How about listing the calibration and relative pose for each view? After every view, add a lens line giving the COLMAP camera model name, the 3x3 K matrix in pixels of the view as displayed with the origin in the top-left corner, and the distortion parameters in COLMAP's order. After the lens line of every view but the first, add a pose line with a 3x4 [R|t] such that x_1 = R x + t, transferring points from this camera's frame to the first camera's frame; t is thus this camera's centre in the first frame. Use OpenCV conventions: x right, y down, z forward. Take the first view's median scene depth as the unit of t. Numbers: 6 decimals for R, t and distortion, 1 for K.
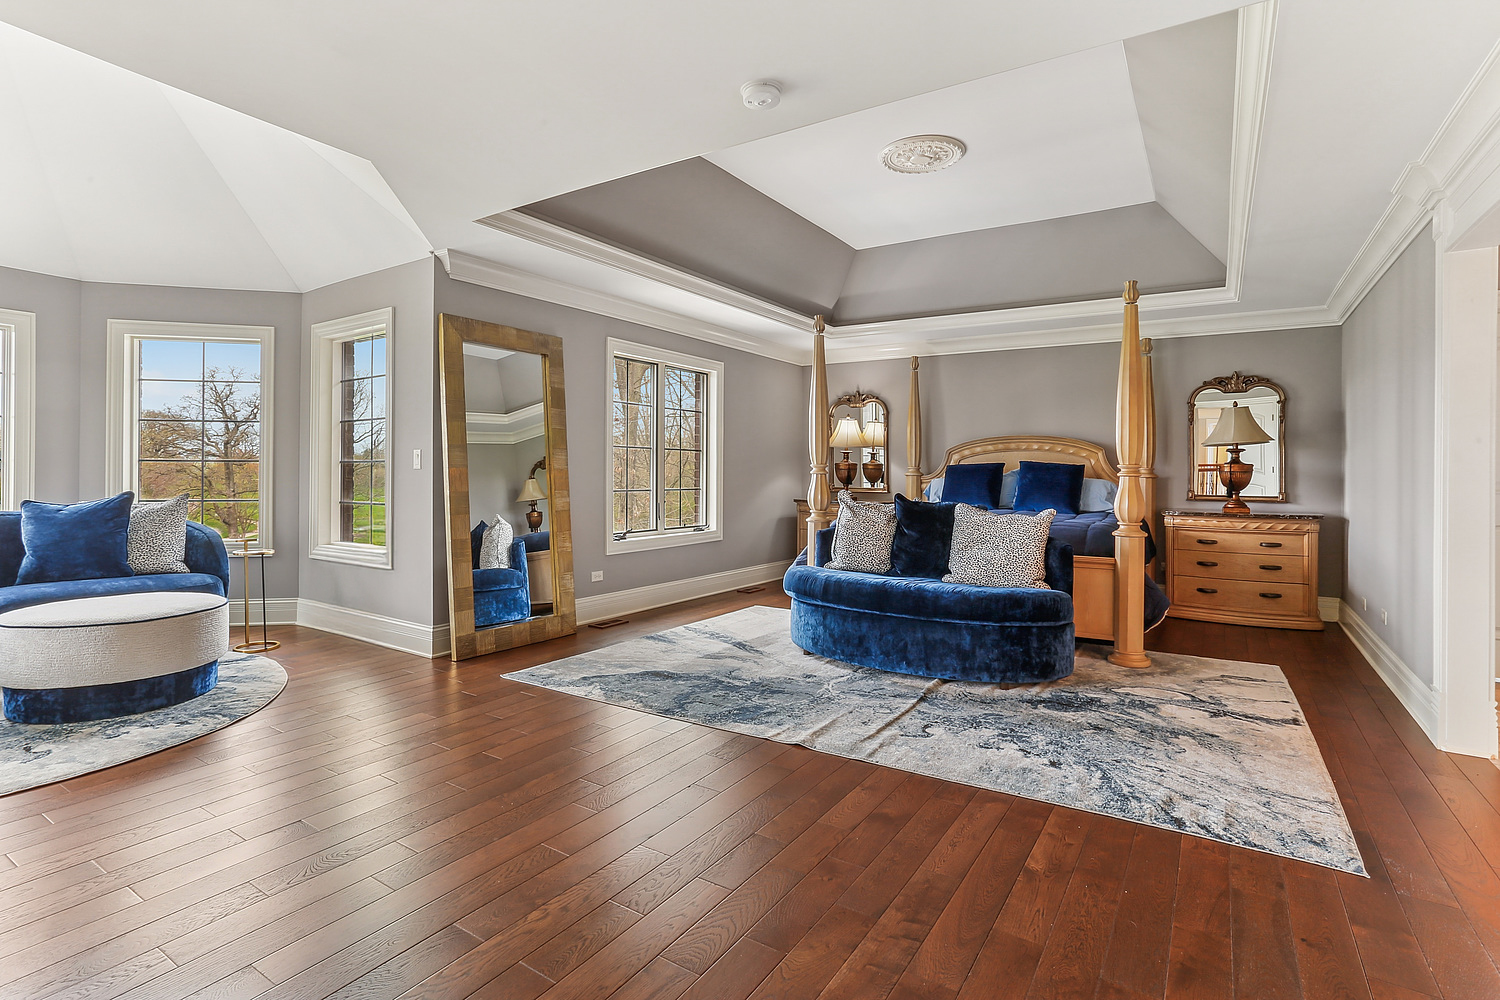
lens RADIAL K [[729.5, 0, 742.6], [0, 729.5, 472.6], [0, 0, 1]] dist [-0.017040, 0.000358]
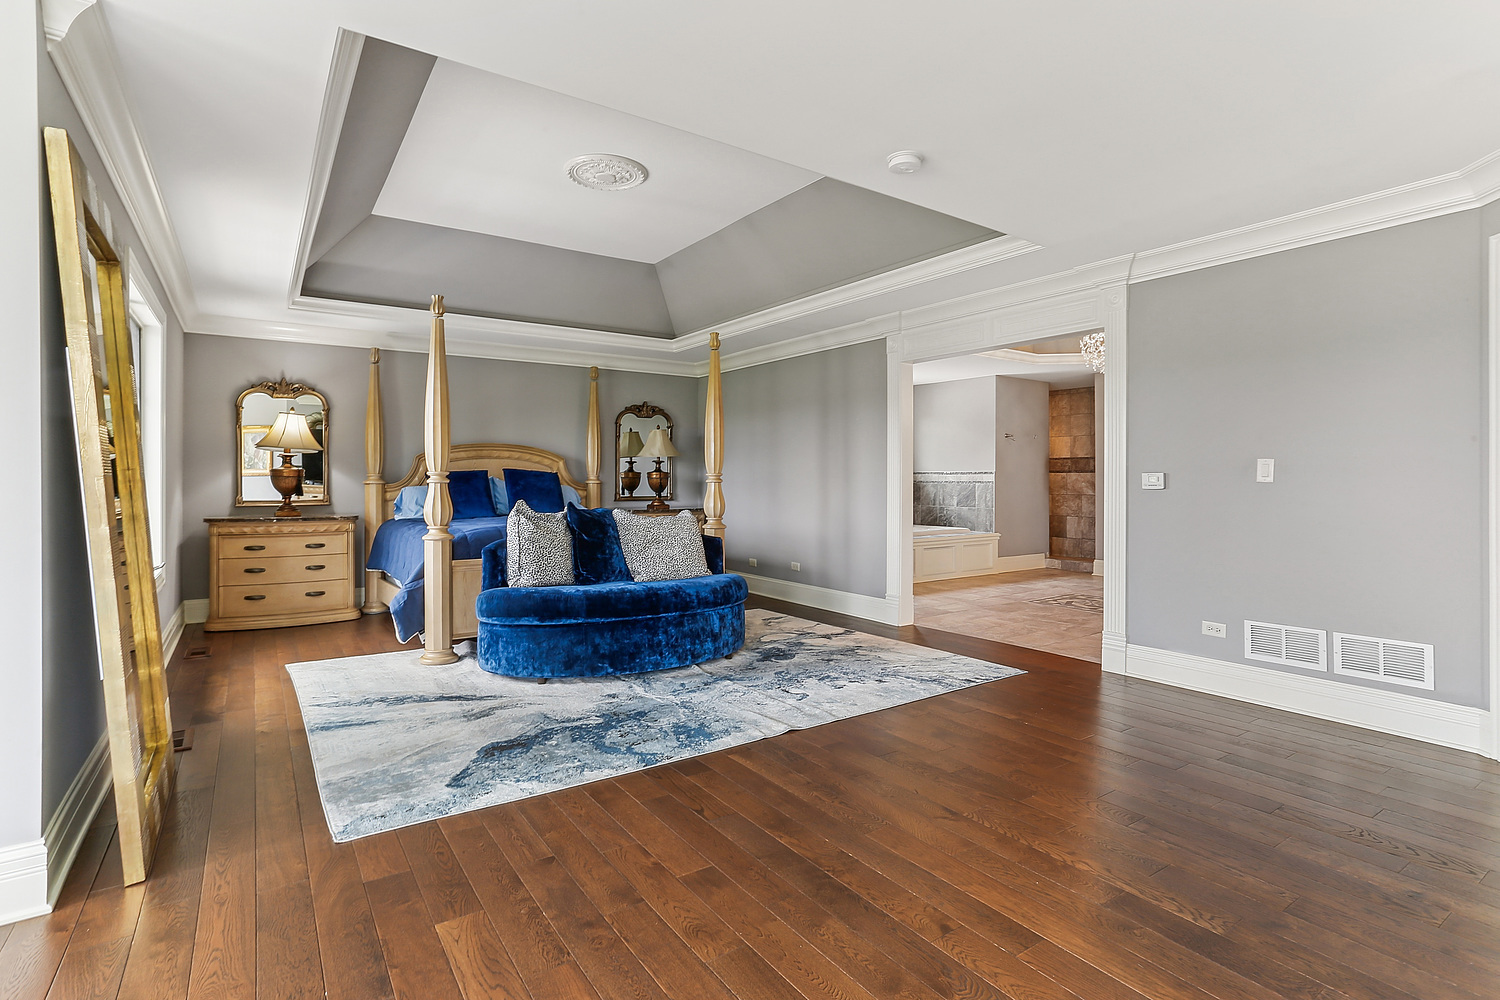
lens RADIAL K [[726.2, 0, 741.1], [0, 726.2, 486.5], [0, 0, 1]] dist [0.006896, 0.000700]
pose [[0.413553, -0.015549, 0.910347, -0.627546], [0.004988, 0.999878, 0.014812, -0.006349], [-0.910467, -0.001585, 0.413580, 0.409744]]
